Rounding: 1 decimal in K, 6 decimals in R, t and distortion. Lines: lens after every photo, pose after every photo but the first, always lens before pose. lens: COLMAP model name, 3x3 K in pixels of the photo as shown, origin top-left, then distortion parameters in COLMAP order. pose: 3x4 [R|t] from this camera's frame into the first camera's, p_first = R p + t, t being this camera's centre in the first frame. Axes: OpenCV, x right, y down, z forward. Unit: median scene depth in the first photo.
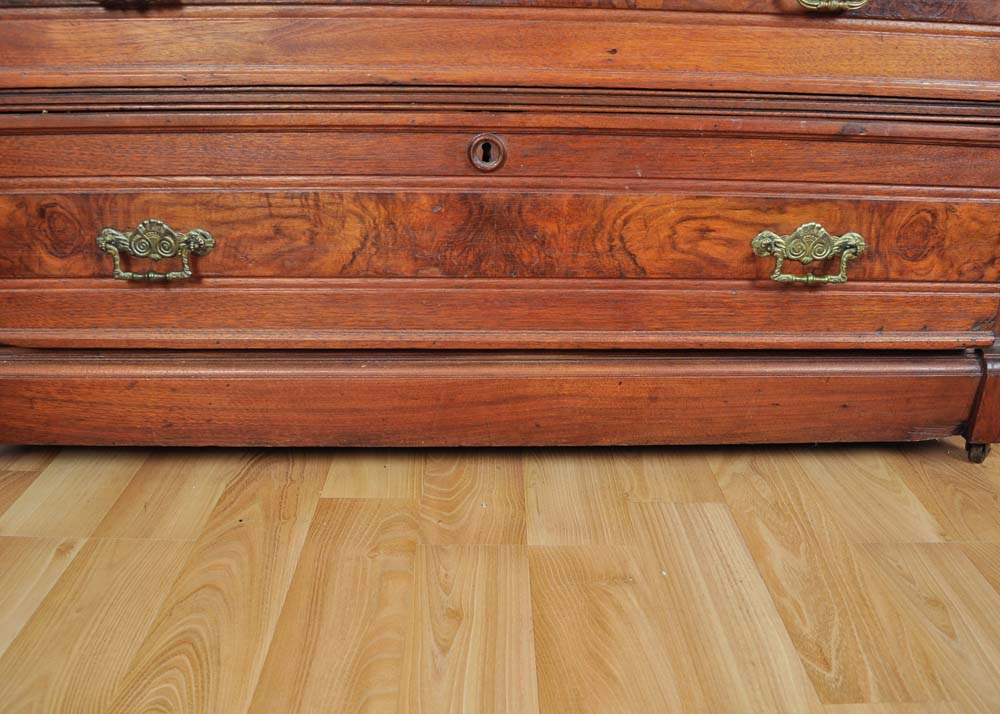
lens RADIAL K [[862.2, 0, 491.5], [0, 862.2, 362.3], [0, 0, 1]] dist [-0.086358, 0.019468]
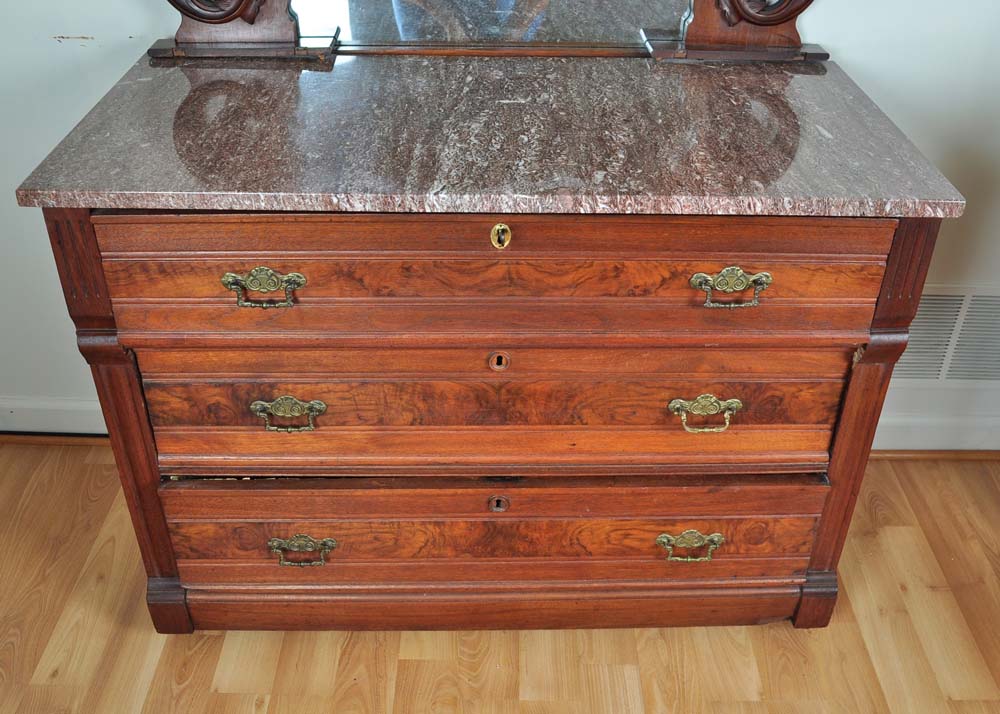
lens RADIAL K [[995.9, 0, 506.5], [0, 995.9, 358.0], [0, 0, 1]] dist [-0.067264, 0.000000]
pose [[0.999951, 0.007989, 0.005908, -0.003492], [-0.009100, 0.975080, 0.221668, -0.920668], [-0.003990, -0.221711, 0.975104, -0.829805]]
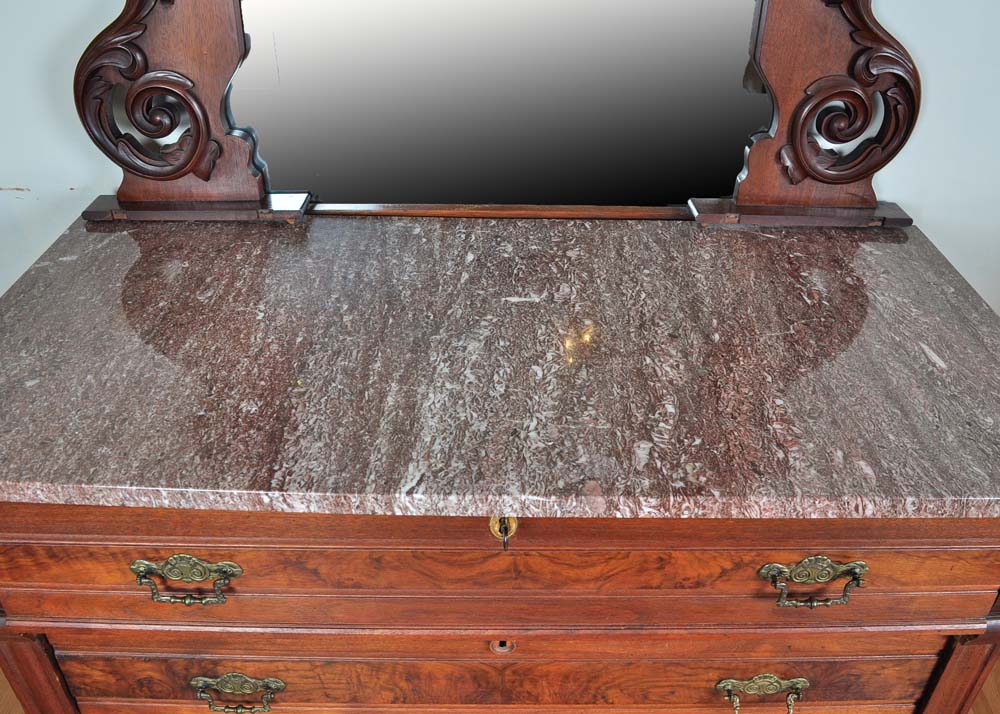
lens RADIAL K [[862.2, 0, 507.3], [0, 862.2, 361.9], [0, 0, 1]] dist [-0.086358, 0.019468]
pose [[0.999772, 0.017182, -0.012699, 0.010655], [-0.013907, 0.974556, 0.223713, -1.198386], [0.016219, -0.223485, 0.974572, -0.073118]]
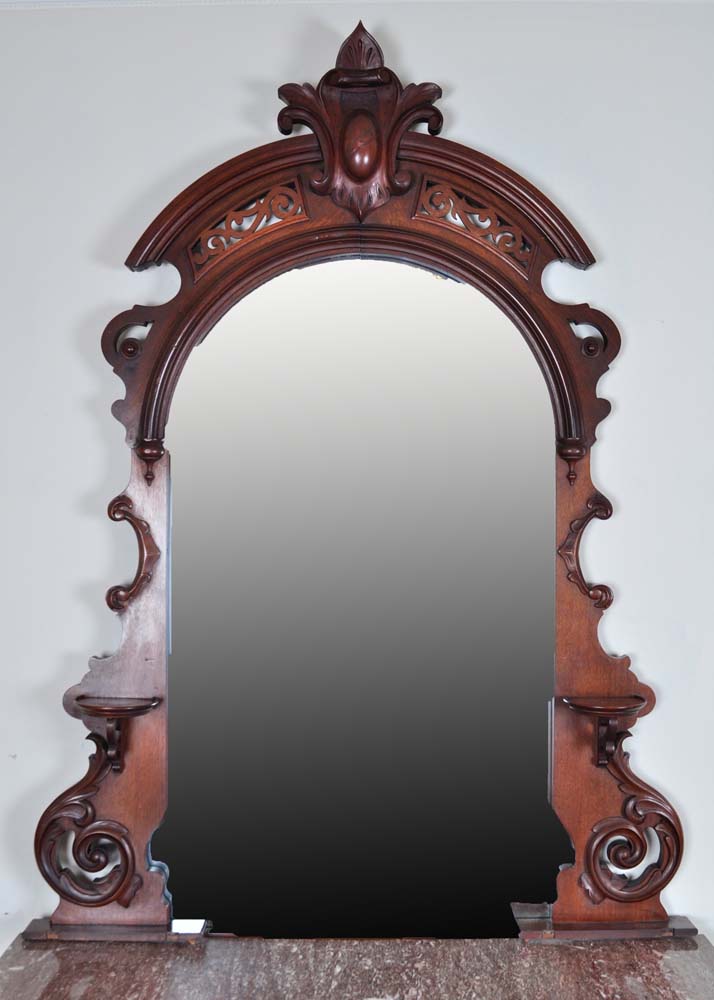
lens RADIAL K [[1090.0, 0, 359.2], [0, 1090.0, 476.9], [0, 0, 1]] dist [-0.072279, 0.000000]
pose [[0.999748, -0.008346, -0.020861, 0.028713], [-0.000014, 0.928213, -0.372050, -1.165909], [0.022468, 0.371956, 0.927978, -1.173758]]
